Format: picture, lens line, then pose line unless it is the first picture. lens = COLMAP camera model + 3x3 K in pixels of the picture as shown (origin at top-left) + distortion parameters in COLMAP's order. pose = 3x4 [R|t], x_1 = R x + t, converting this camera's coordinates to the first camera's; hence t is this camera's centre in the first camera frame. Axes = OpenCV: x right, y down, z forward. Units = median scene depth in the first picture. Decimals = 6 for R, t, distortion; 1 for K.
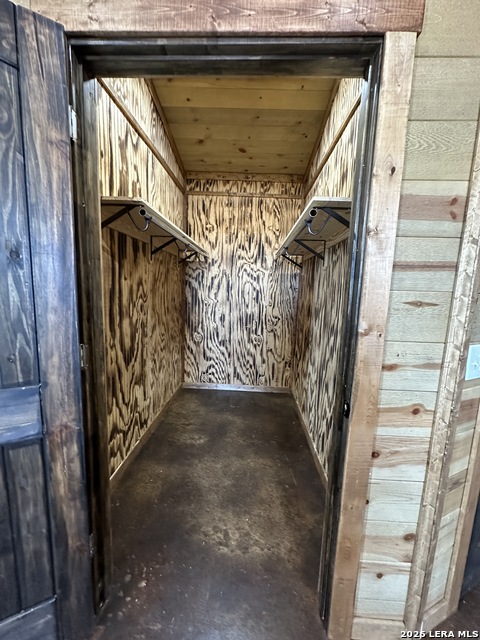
lens RADIAL K [[251.9, 0, 240.6], [0, 251.9, 321.0], [0, 0, 1]] dist [-0.003391, 0.000666]
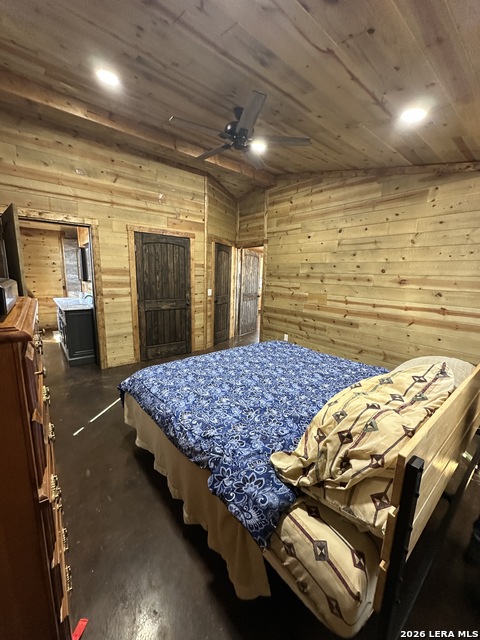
lens RADIAL K [[251.9, 0, 241.0], [0, 251.9, 320.1], [0, 0, 1]] dist [-0.003391, 0.000666]
pose [[0.757923, -0.127387, 0.639785, -2.092460], [0.083821, 0.991636, 0.098144, 0.250950], [-0.646936, -0.020759, 0.762261, -3.571517]]
